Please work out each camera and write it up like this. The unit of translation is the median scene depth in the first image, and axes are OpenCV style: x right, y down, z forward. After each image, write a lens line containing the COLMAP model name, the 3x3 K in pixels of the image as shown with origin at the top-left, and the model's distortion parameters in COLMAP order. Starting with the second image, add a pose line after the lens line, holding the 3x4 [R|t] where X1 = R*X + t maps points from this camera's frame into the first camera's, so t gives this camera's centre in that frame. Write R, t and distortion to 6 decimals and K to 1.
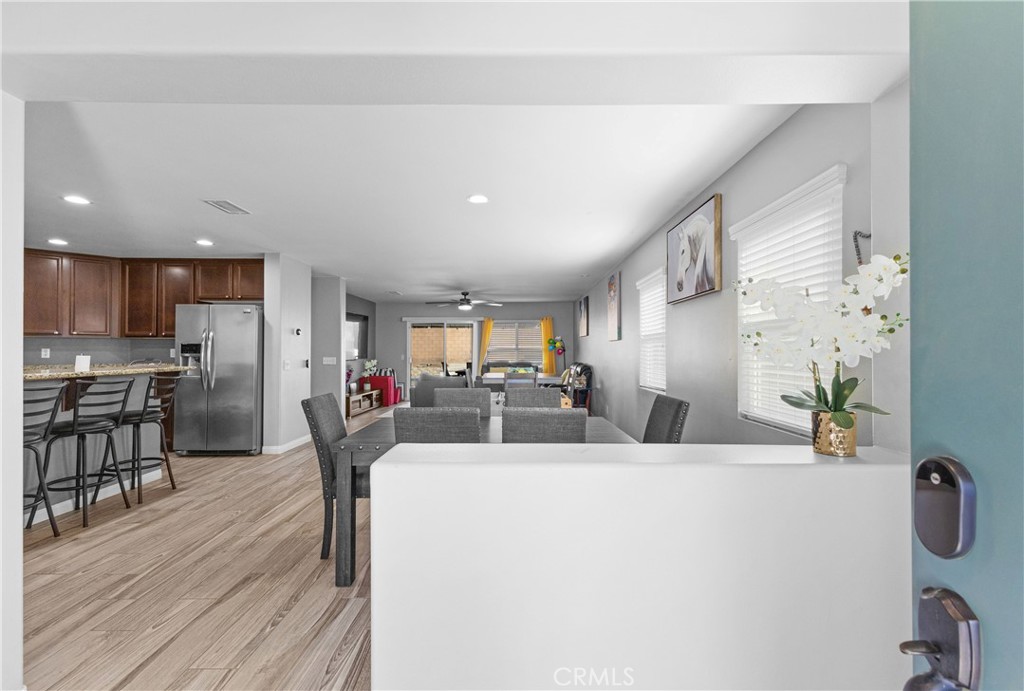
lens RADIAL K [[450.2, 0, 514.6], [0, 450.2, 346.1], [0, 0, 1]] dist [0.020602, -0.000030]
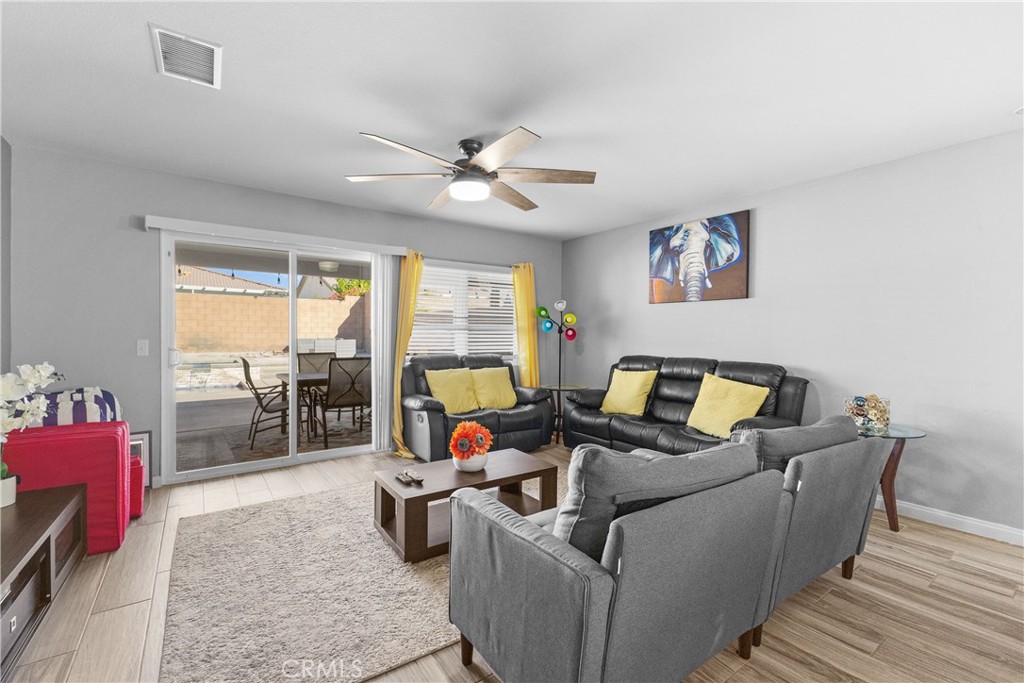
lens RADIAL K [[443.1, 0, 511.7], [0, 443.1, 337.2], [0, 0, 1]] dist [0.011178, -0.004030]
pose [[0.807611, 0.000289, 0.589715, -0.417864], [-0.012681, 0.999777, 0.016877, 0.016217], [-0.589579, -0.021108, 0.807435, 1.128024]]
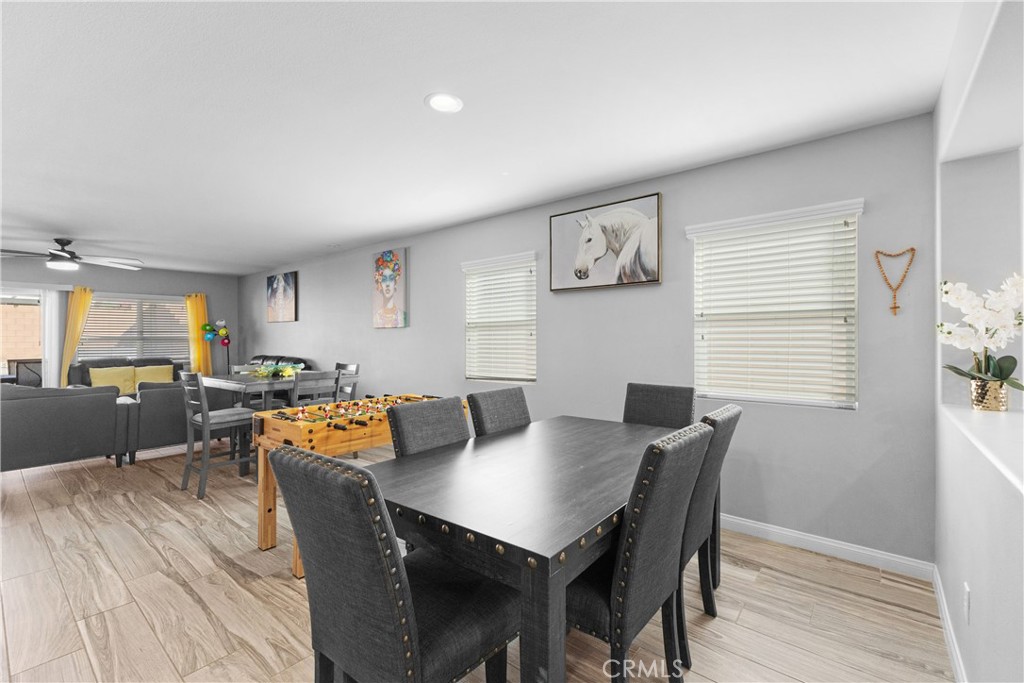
lens RADIAL K [[443.1, 0, 516.2], [0, 443.1, 342.3], [0, 0, 1]] dist [0.011178, -0.004030]
pose [[0.626174, -0.010257, 0.779616, -0.297522], [-0.002260, 0.999885, 0.014970, 0.002321], [-0.779680, -0.011136, 0.626079, 0.302411]]
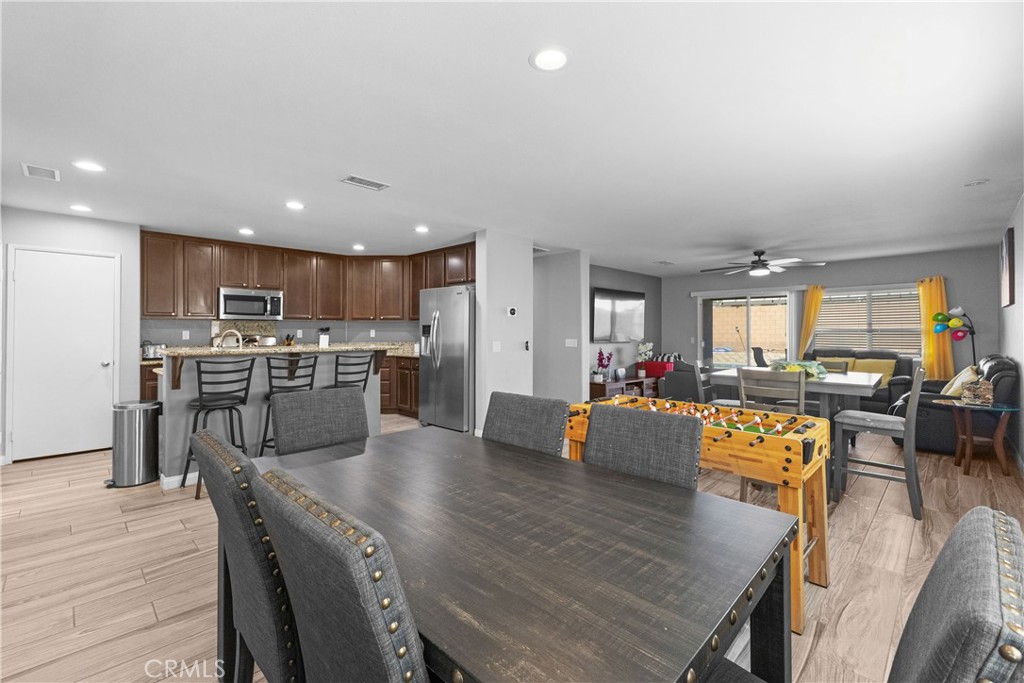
lens RADIAL K [[443.1, 0, 510.1], [0, 443.1, 331.0], [0, 0, 1]] dist [0.011178, -0.004030]
pose [[0.716098, 0.000578, -0.698000, 0.154160], [0.004355, 0.999976, 0.005295, 0.003346], [0.697986, -0.006831, 0.716078, 0.330666]]
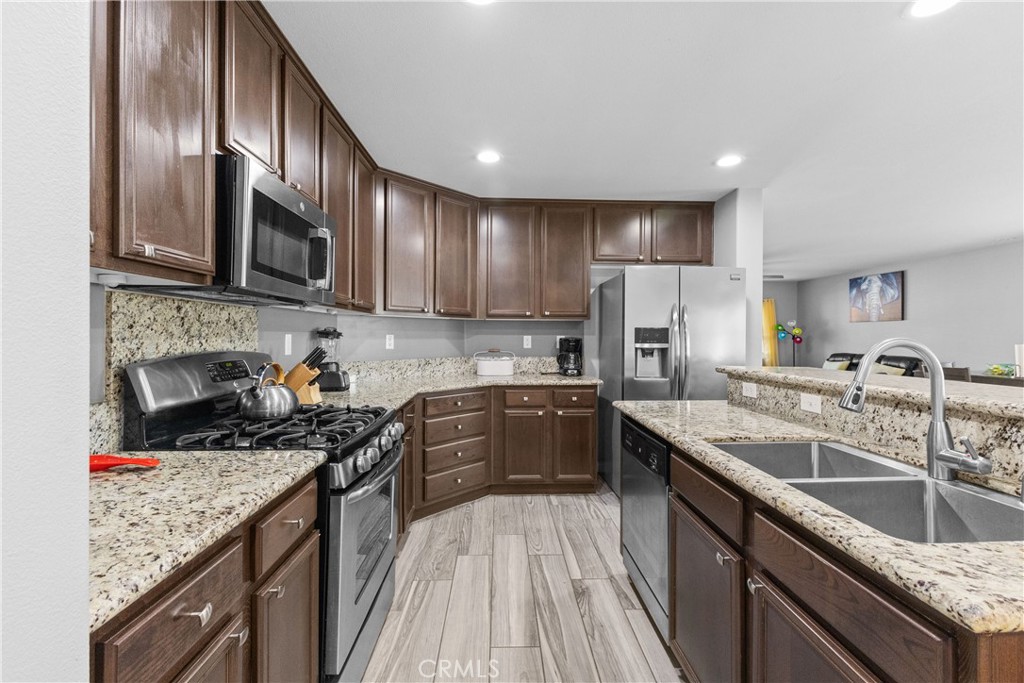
lens RADIAL K [[443.1, 0, 508.3], [0, 443.1, 337.9], [0, 0, 1]] dist [0.011178, -0.004030]
pose [[0.999381, 0.001873, 0.035122, -0.815356], [-0.002261, 0.999937, 0.011020, 0.001725], [-0.035099, -0.011093, 0.999322, 0.339633]]
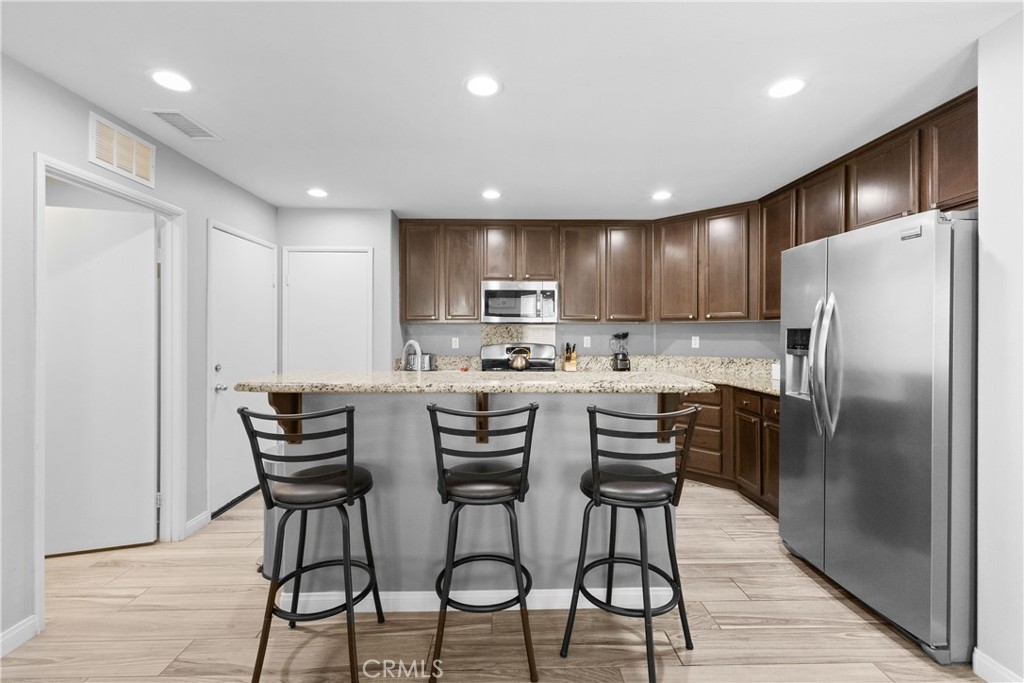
lens RADIAL K [[443.1, 0, 512.9], [0, 443.1, 335.4], [0, 0, 1]] dist [0.011178, -0.004030]
pose [[0.044010, 0.006071, -0.999013, -0.232454], [0.007723, 0.999950, 0.006417, -0.003846], [0.999001, -0.007997, 0.043961, 0.599932]]
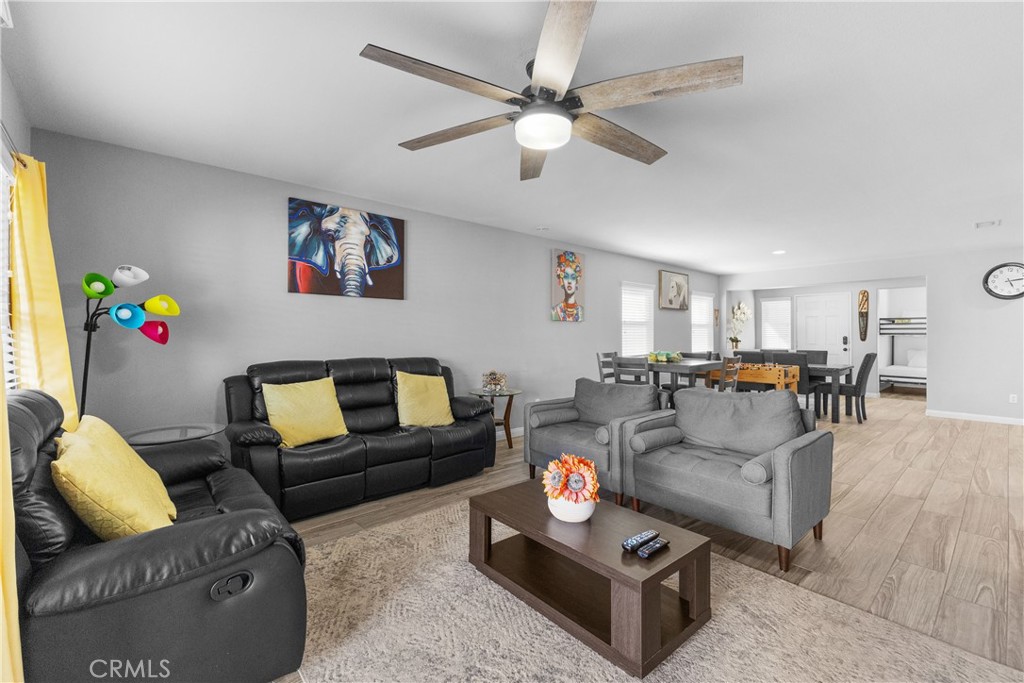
lens RADIAL K [[443.1, 0, 516.7], [0, 443.1, 333.1], [0, 0, 1]] dist [0.011178, -0.004030]
pose [[-0.682284, 0.002464, 0.731083, -0.403577], [-0.007538, 0.999917, -0.010405, 0.025272], [-0.731049, -0.012610, -0.682209, 1.793637]]
